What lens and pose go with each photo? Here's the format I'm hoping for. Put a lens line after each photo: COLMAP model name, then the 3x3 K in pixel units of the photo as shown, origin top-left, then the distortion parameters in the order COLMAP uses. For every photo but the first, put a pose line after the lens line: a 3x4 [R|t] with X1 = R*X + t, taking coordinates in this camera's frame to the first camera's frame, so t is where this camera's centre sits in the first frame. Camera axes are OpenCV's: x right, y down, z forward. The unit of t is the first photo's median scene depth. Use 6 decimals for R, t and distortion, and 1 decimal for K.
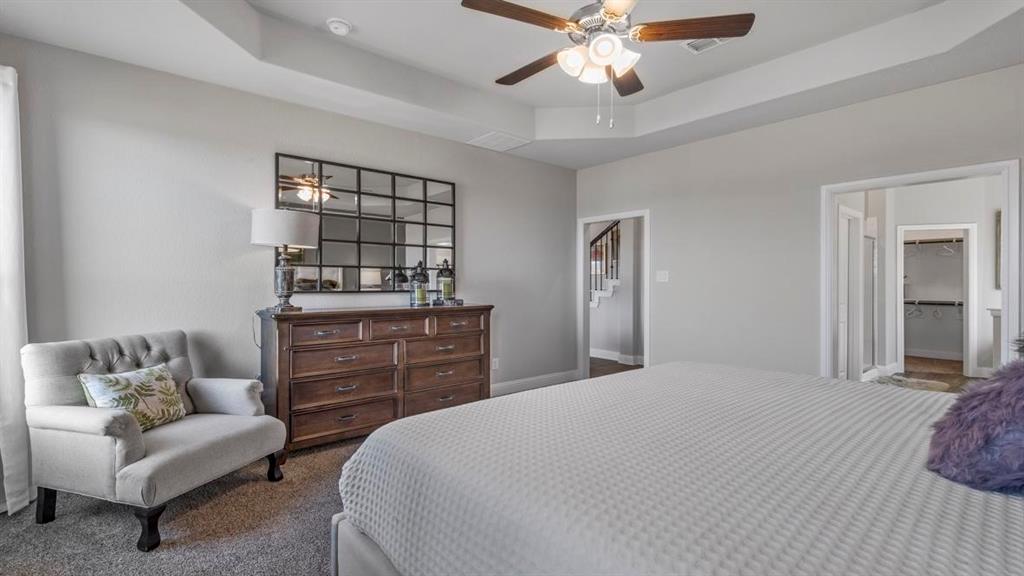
lens RADIAL K [[459.8, 0, 519.5], [0, 459.8, 285.6], [0, 0, 1]] dist [0.007002, -0.000395]
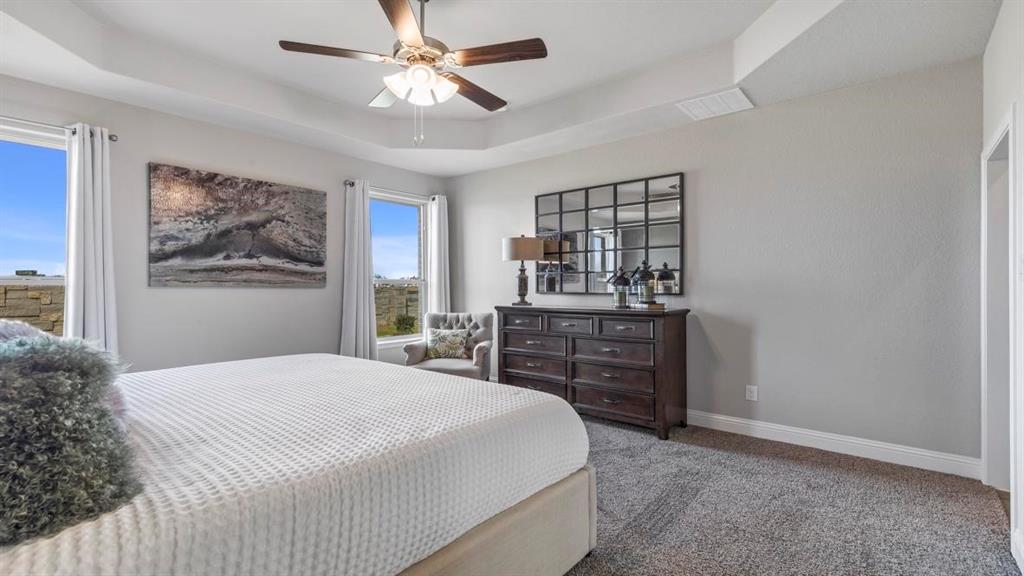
lens RADIAL K [[459.8, 0, 513.1], [0, 459.8, 285.2], [0, 0, 1]] dist [0.007002, -0.000395]
pose [[0.159084, -0.007283, -0.987238, 0.676950], [-0.004389, 0.999958, -0.008084, 0.002651], [0.987255, 0.005619, 0.159045, 0.539037]]
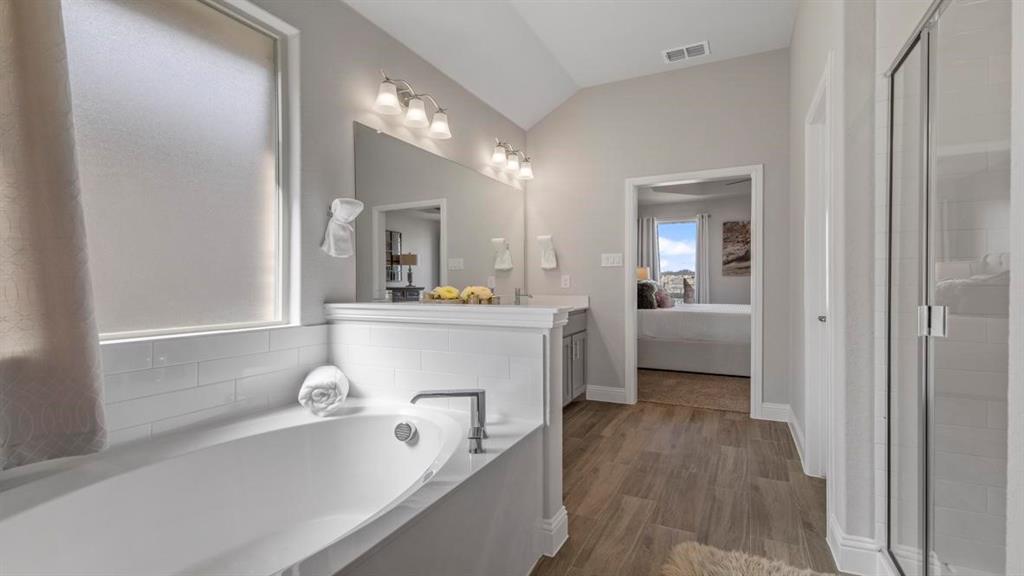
lens RADIAL K [[459.8, 0, 514.3], [0, 459.8, 284.8], [0, 0, 1]] dist [0.007002, -0.000395]
pose [[-0.924218, -0.000720, -0.381864, 1.260476], [-0.006126, 0.999898, 0.012940, 0.019521], [0.381815, 0.014299, -0.924128, 1.414958]]
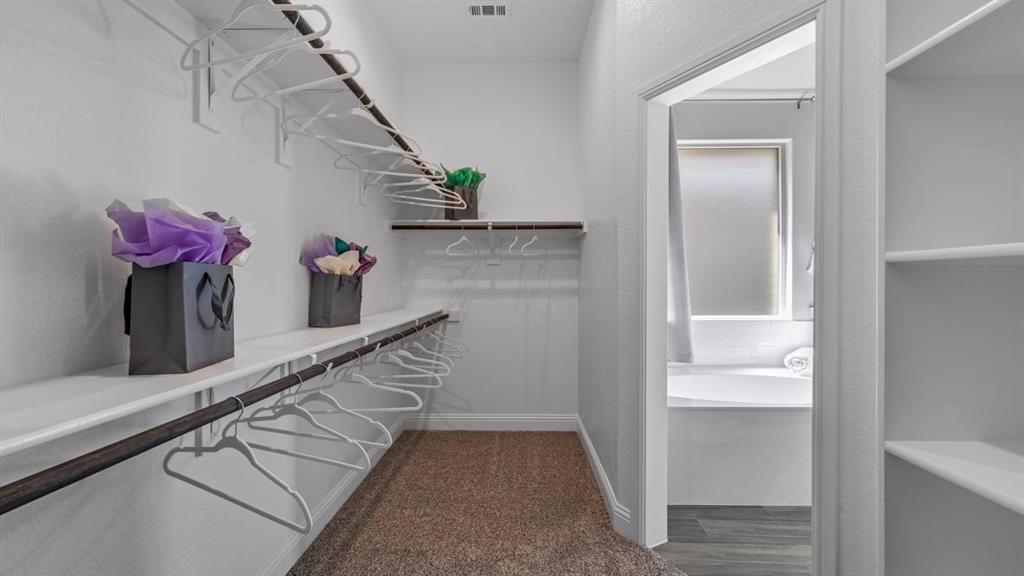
lens RADIAL K [[459.8, 0, 513.6], [0, 459.8, 284.3], [0, 0, 1]] dist [0.007002, -0.000395]
pose [[-0.773285, -0.012840, 0.633929, 0.840923], [-0.000499, 0.999807, 0.019642, -0.080727], [-0.634058, 0.014873, -0.773142, 2.839739]]
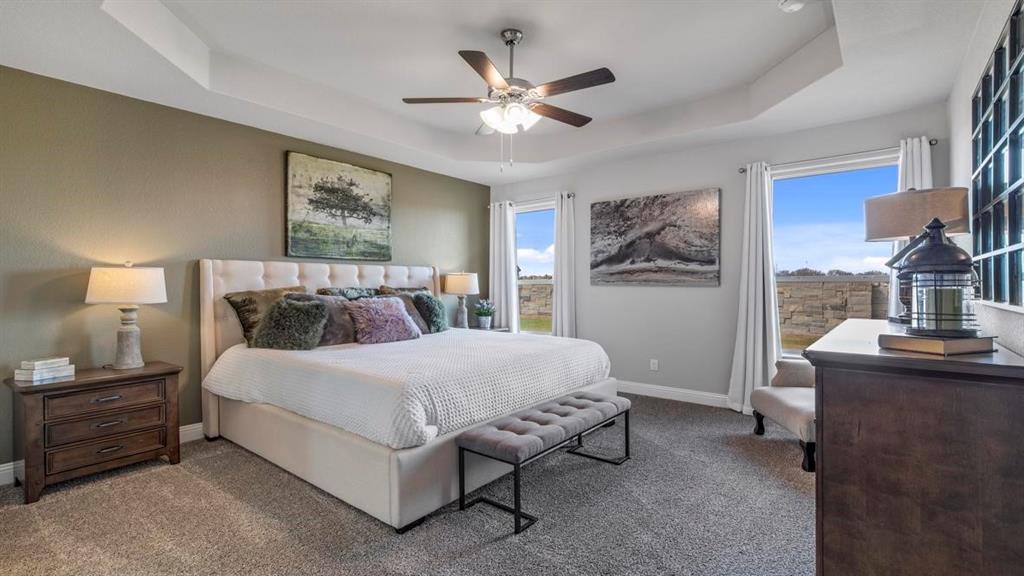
lens RADIAL K [[459.8, 0, 511.9], [0, 459.8, 286.8], [0, 0, 1]] dist [0.007002, -0.000395]
pose [[-0.983696, -0.000399, -0.179839, 0.228248], [-0.002517, 0.999930, 0.011550, -0.007439], [0.179822, 0.011815, -0.983628, 1.178576]]
